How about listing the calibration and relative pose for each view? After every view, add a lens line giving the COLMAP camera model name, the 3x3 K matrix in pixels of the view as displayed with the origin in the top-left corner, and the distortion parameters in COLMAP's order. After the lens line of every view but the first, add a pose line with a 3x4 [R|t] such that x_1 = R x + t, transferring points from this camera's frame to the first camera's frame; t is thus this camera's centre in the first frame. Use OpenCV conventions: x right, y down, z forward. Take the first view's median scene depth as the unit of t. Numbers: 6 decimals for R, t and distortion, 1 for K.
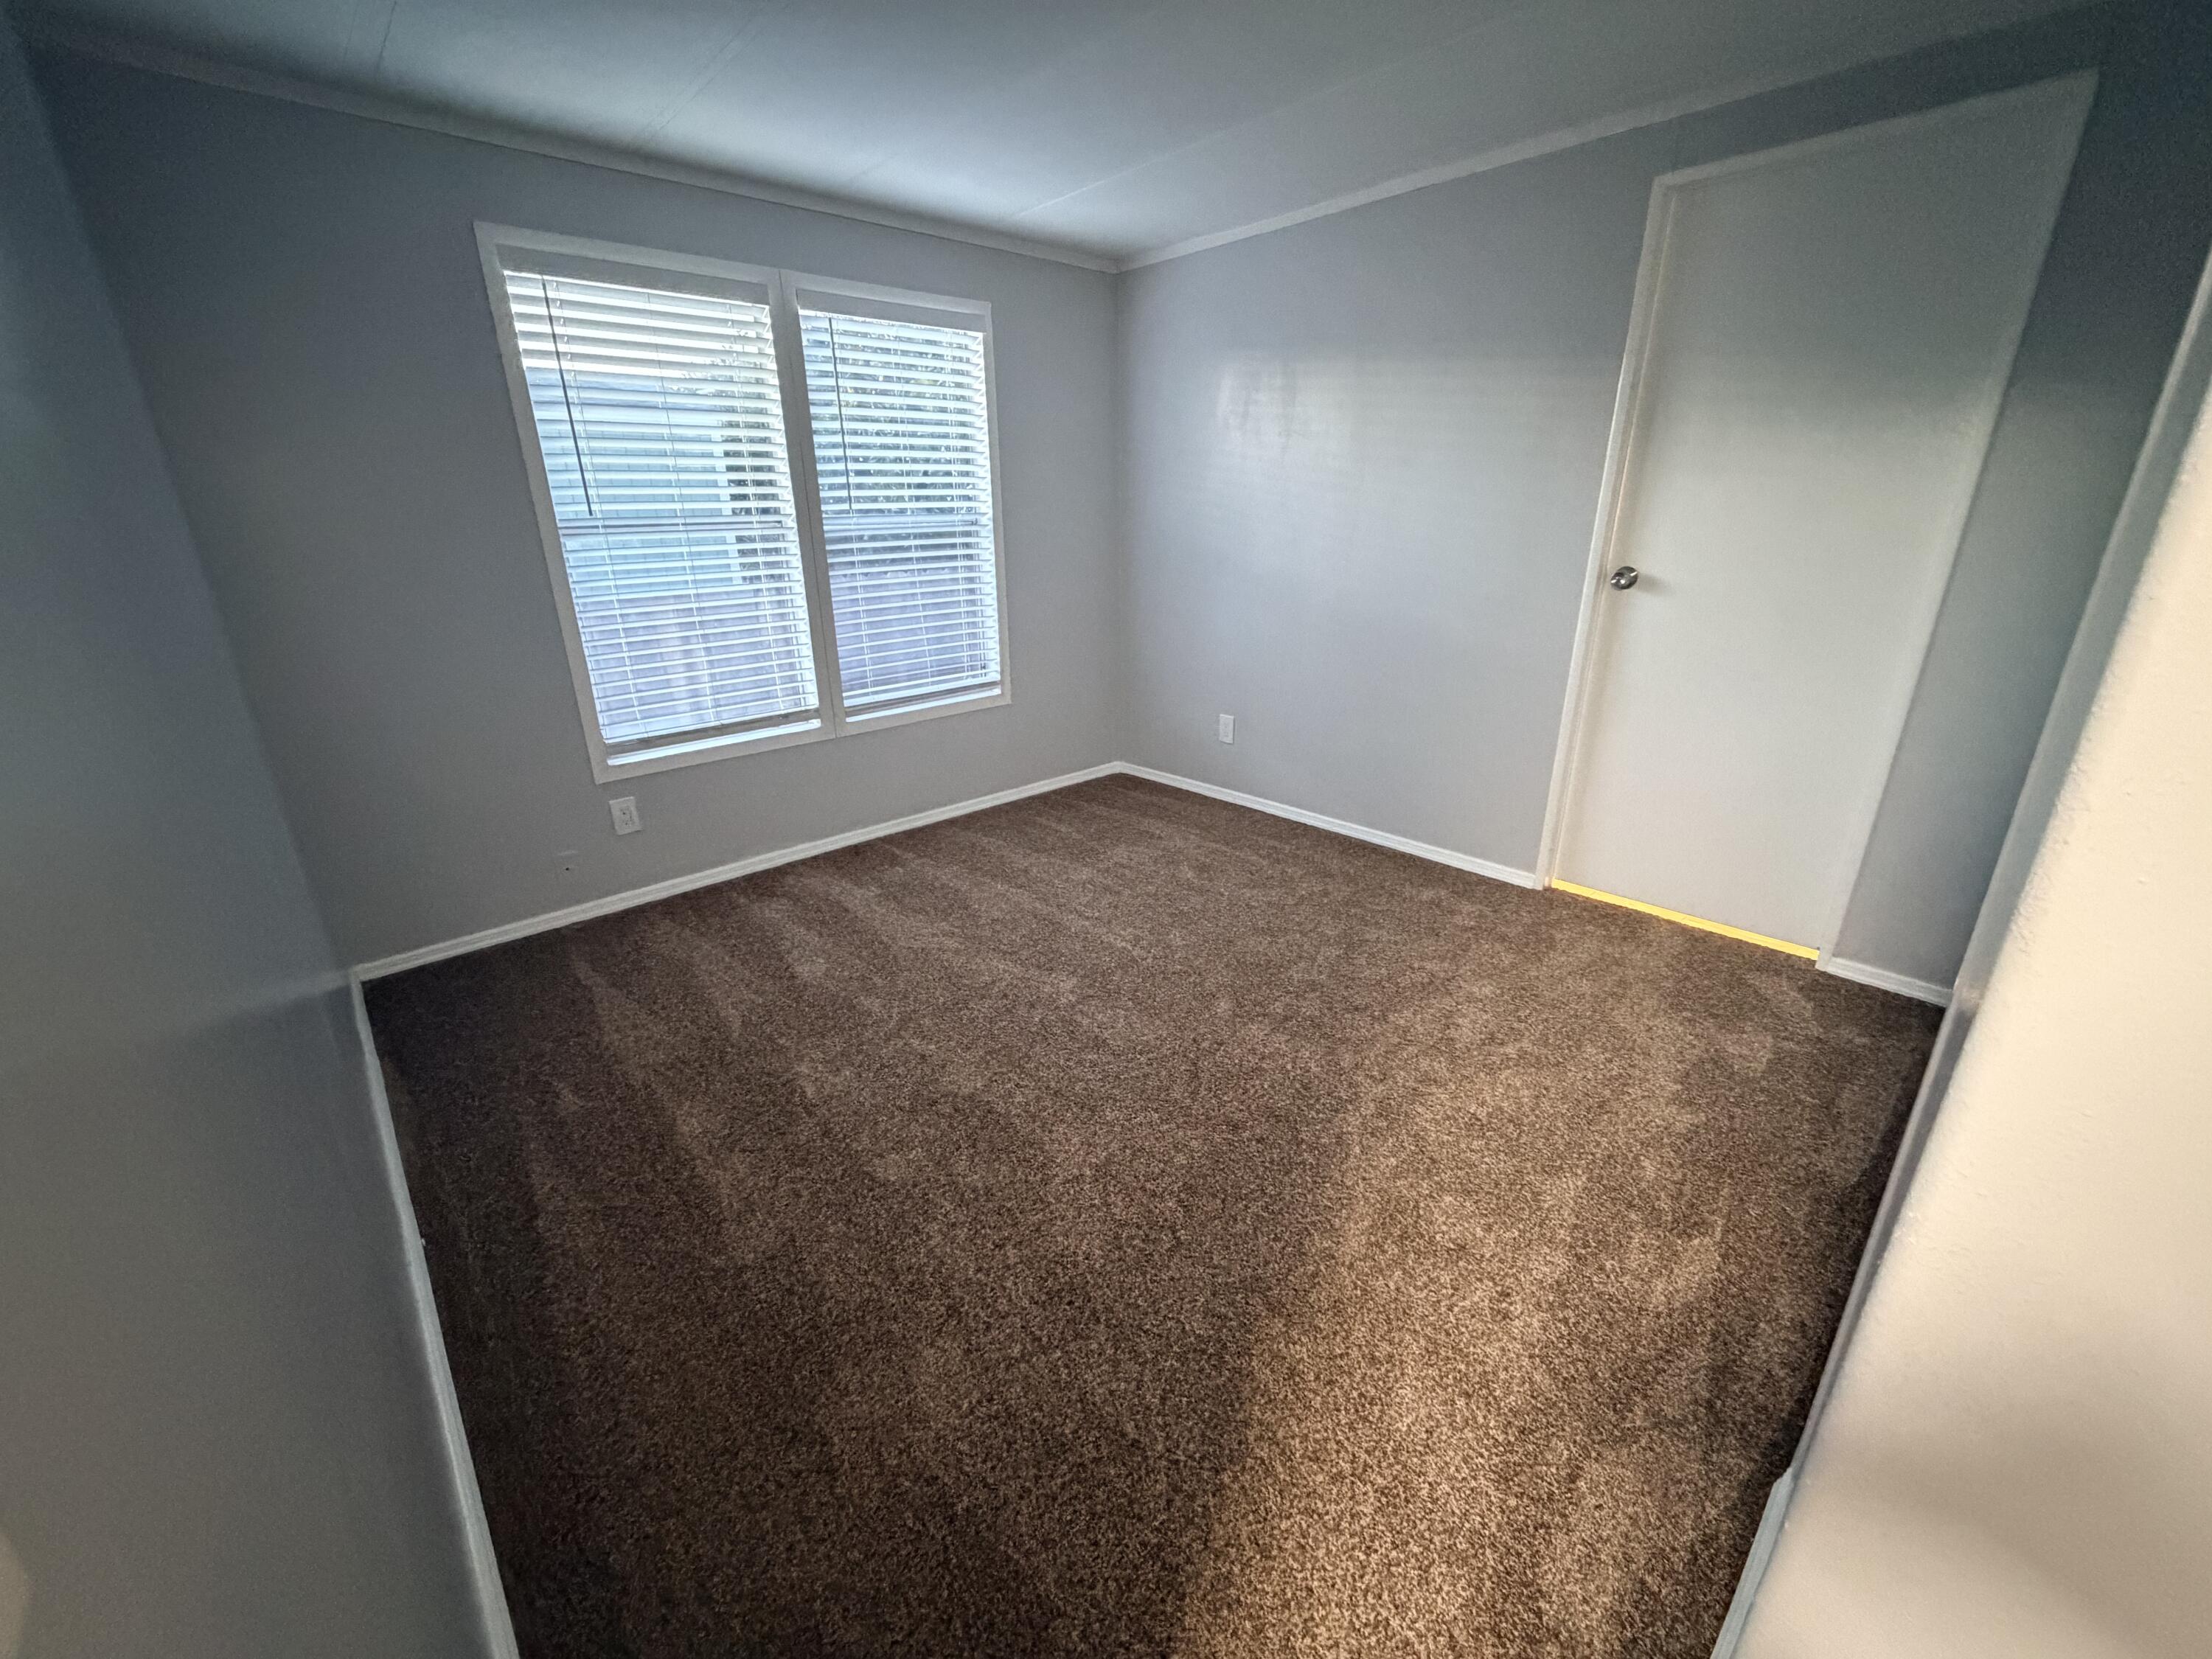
lens RADIAL K [[871.4, 0, 1096.3], [0, 871.4, 827.4], [0, 0, 1]] dist [-0.001963, -0.000565]
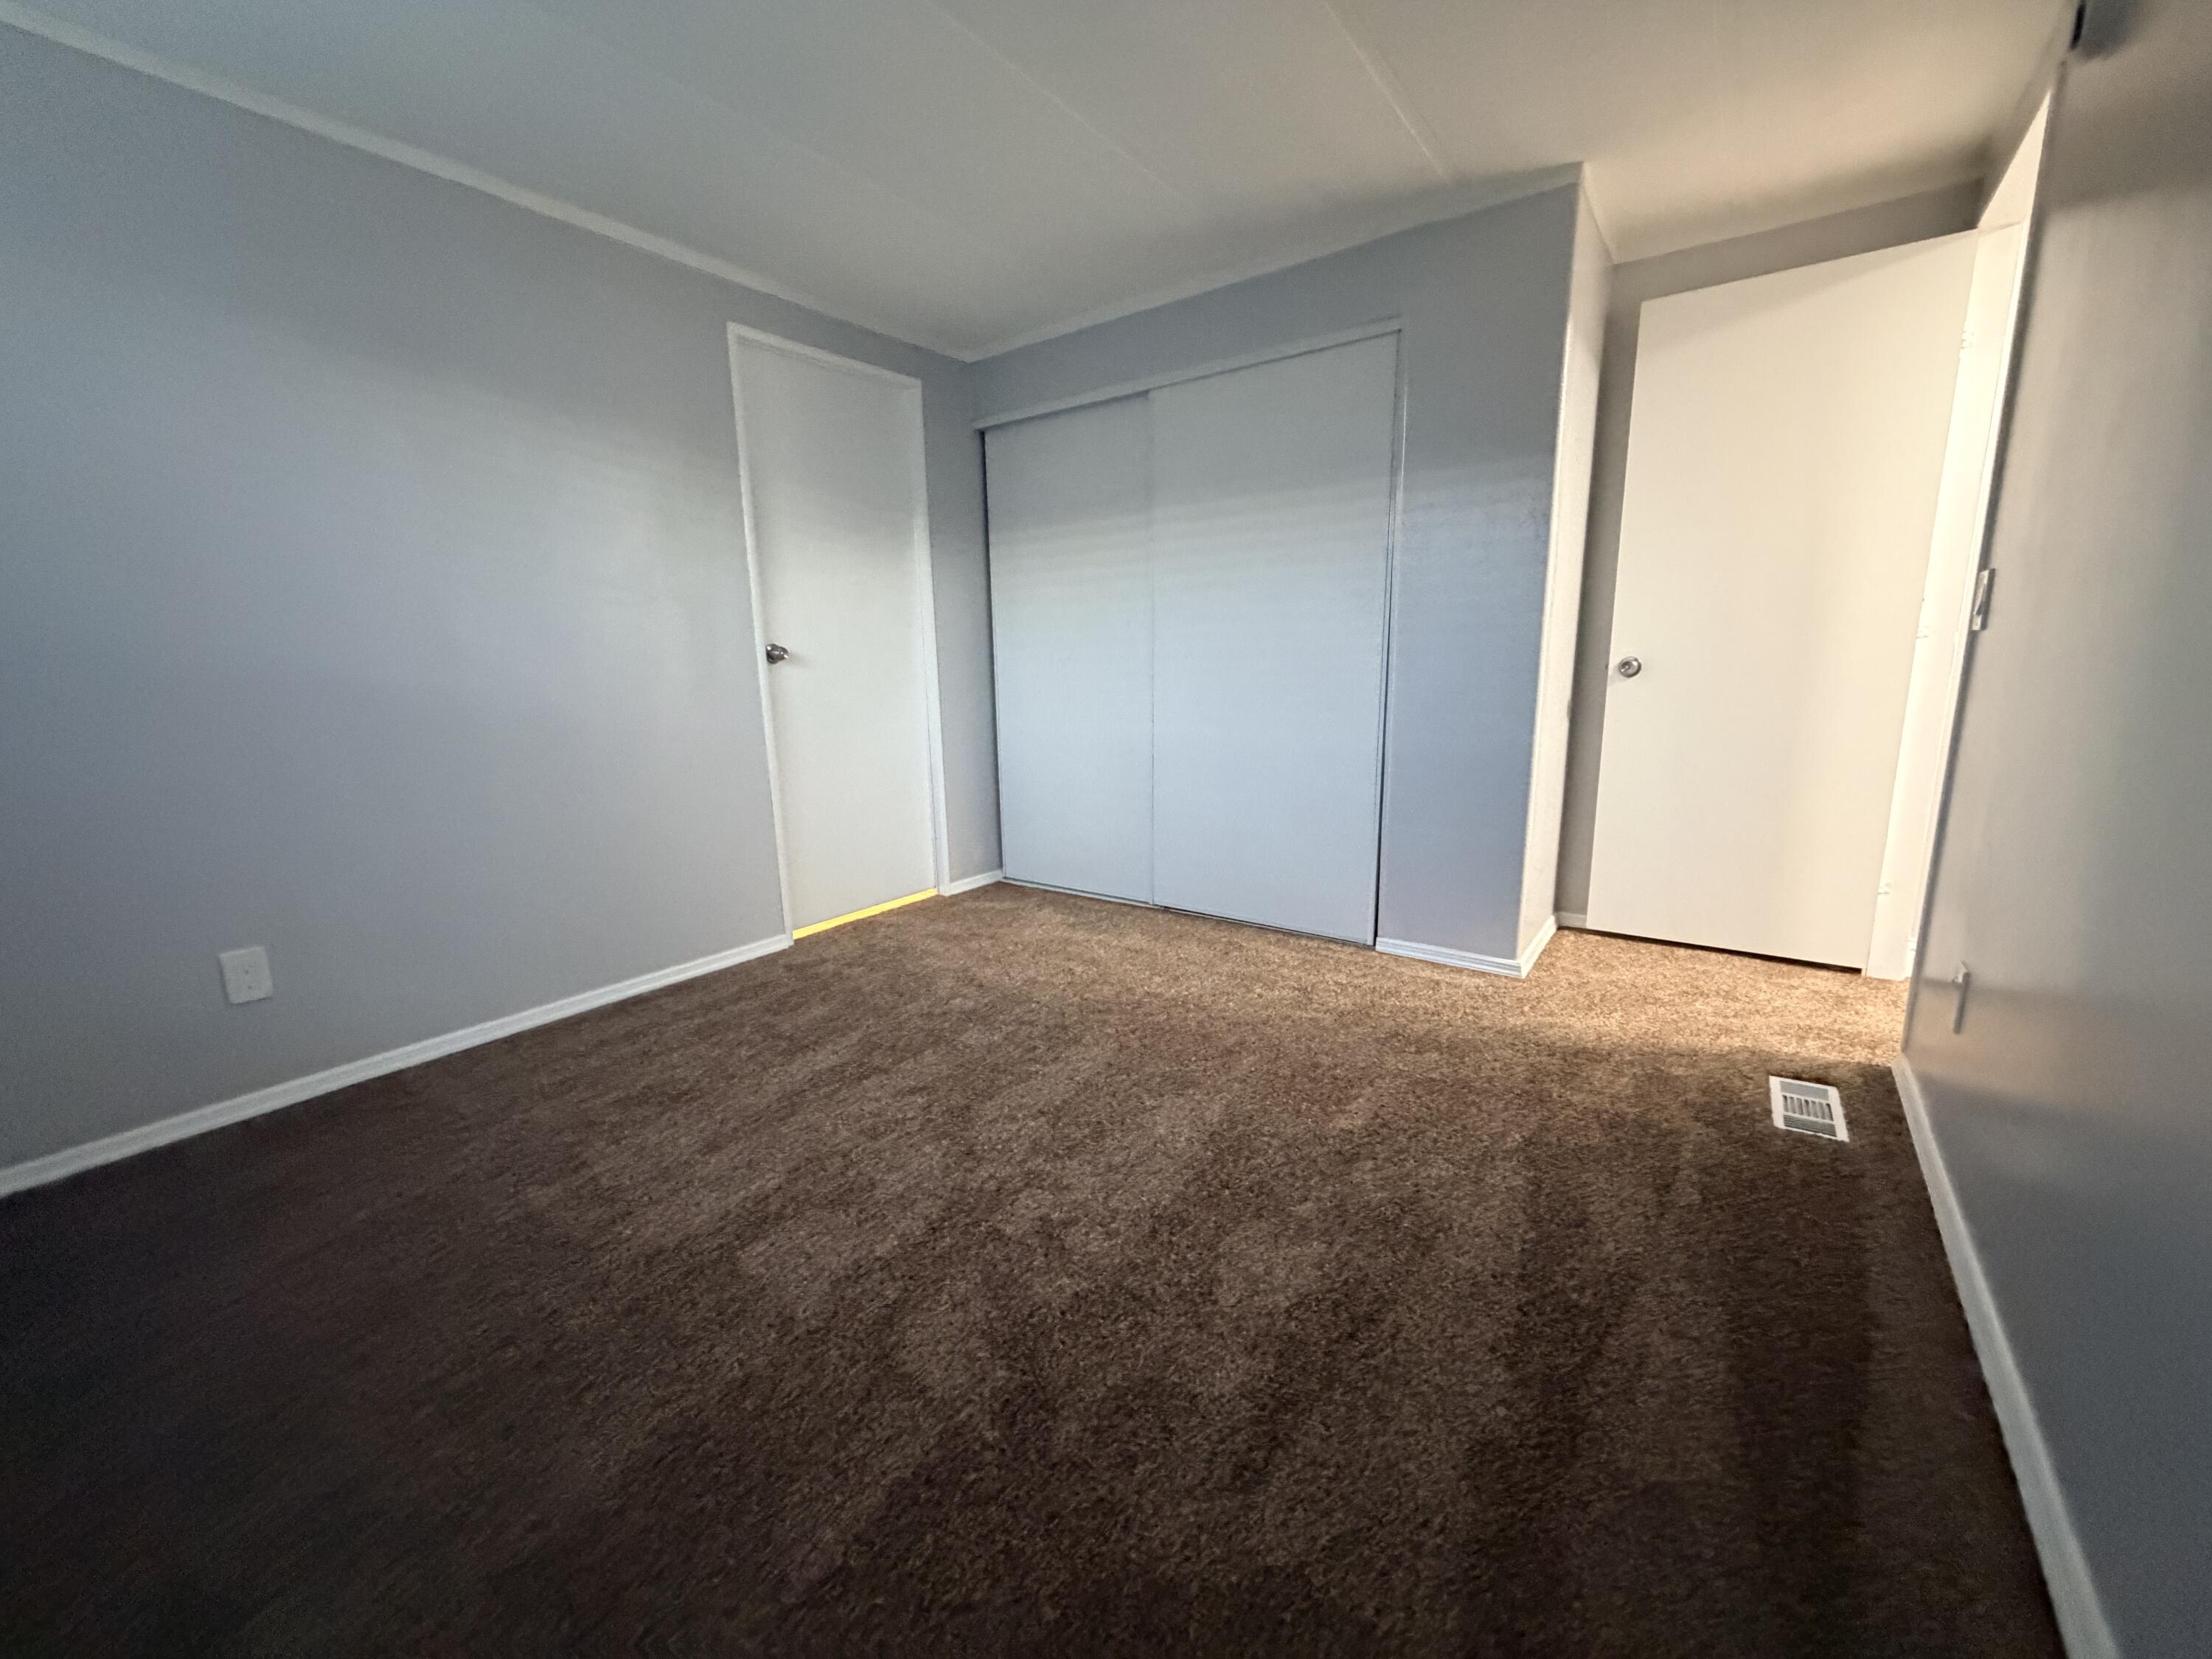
lens RADIAL K [[871.4, 0, 1096.3], [0, 871.4, 827.4], [0, 0, 1]] dist [-0.001963, -0.000565]
pose [[-0.195388, -0.171661, 0.965586, -0.660513], [0.355147, 0.905354, 0.232817, -0.204401], [-0.914163, 0.388415, -0.115931, 0.867192]]
